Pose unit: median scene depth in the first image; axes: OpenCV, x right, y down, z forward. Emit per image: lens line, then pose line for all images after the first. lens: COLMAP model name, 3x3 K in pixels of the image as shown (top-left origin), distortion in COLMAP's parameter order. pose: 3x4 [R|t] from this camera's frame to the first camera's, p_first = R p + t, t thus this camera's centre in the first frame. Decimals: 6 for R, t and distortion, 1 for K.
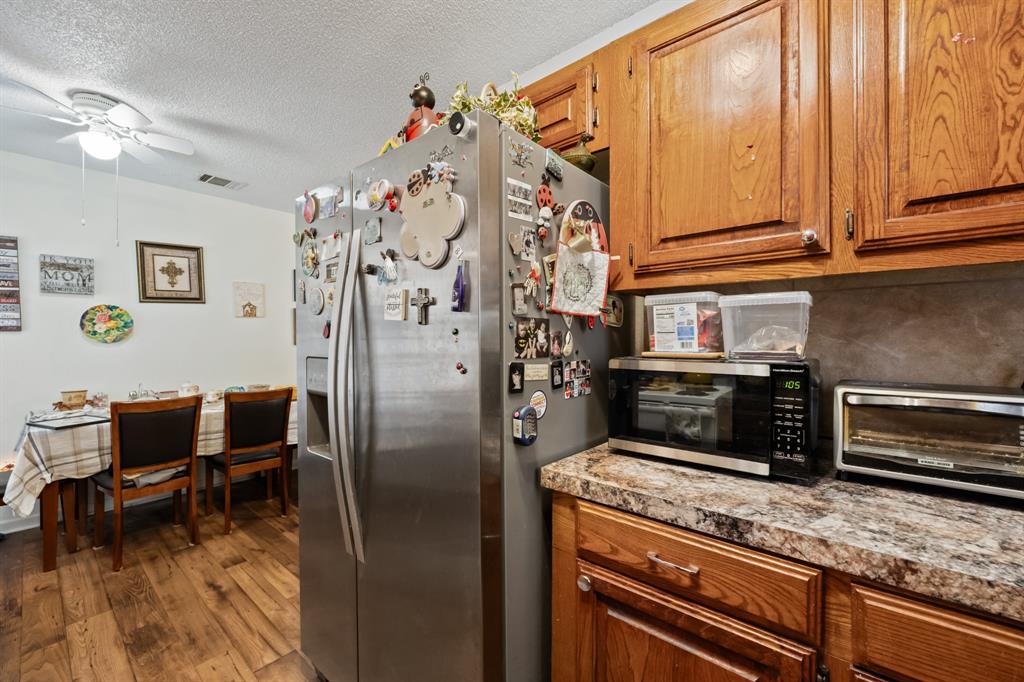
lens RADIAL K [[410.4, 0, 520.3], [0, 410.4, 334.9], [0, 0, 1]] dist [-0.000379, -0.000312]
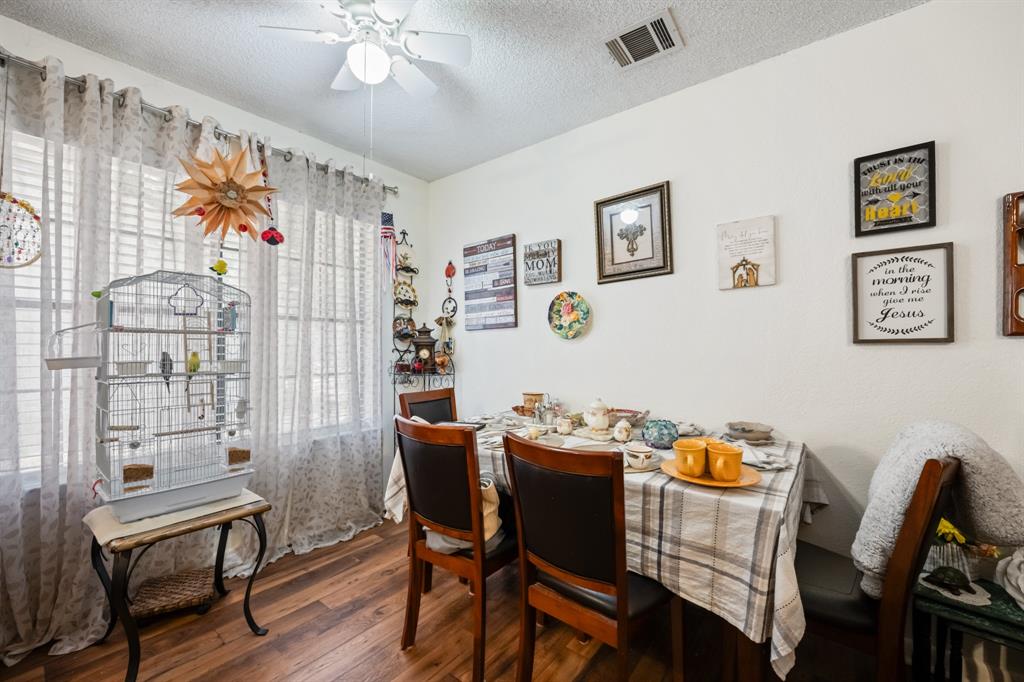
lens RADIAL K [[410.4, 0, 509.4], [0, 410.4, 345.3], [0, 0, 1]] dist [-0.000379, -0.000312]
pose [[0.023738, 0.010645, -0.999662, -0.184236], [0.015356, 0.999821, 0.011011, 0.020524], [0.999600, -0.015612, 0.023570, 0.812853]]
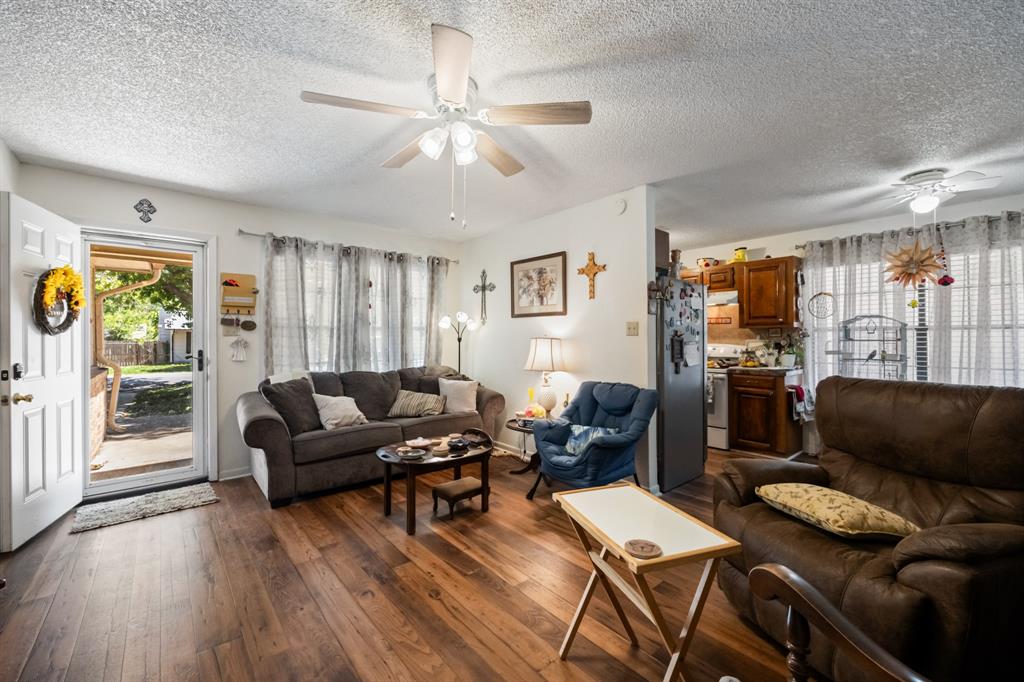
lens RADIAL K [[410.4, 0, 508.4], [0, 410.4, 338.8], [0, 0, 1]] dist [-0.000379, -0.000312]
pose [[-0.987445, 0.005715, 0.157859, 0.132626], [0.001673, 0.999668, -0.025726, 0.026469], [-0.157954, -0.025139, -0.987126, 1.744967]]
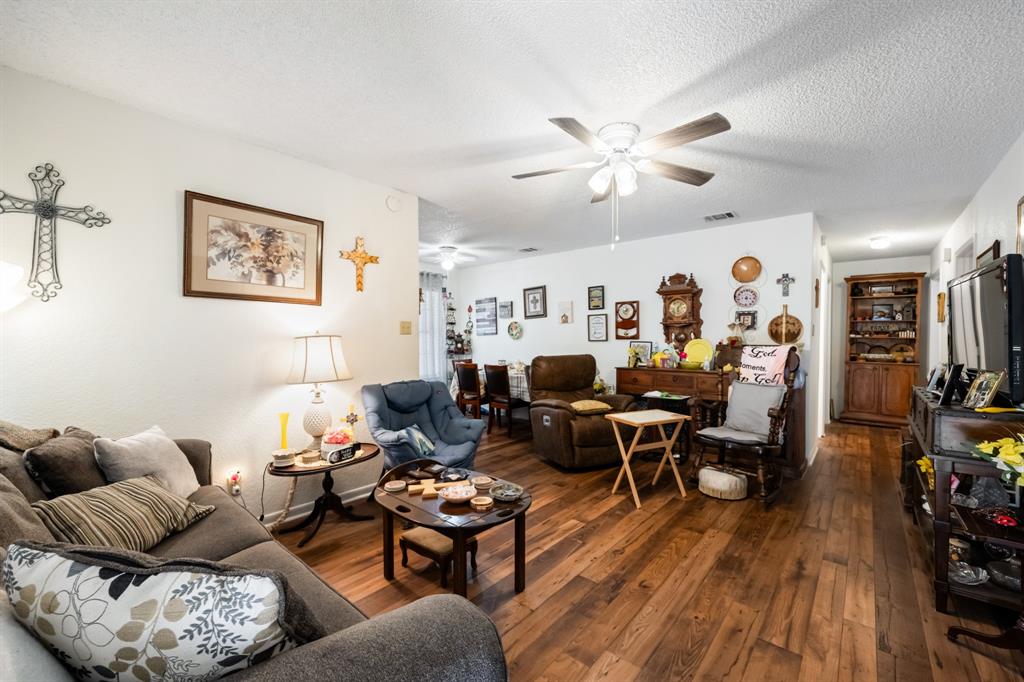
lens RADIAL K [[410.4, 0, 517.0], [0, 410.4, 346.6], [0, 0, 1]] dist [-0.000379, -0.000312]
pose [[-0.000638, 0.026303, -0.999654, 1.088380], [0.018861, 0.999477, 0.026286, 0.000961], [0.999822, -0.018838, -0.001134, 0.954072]]
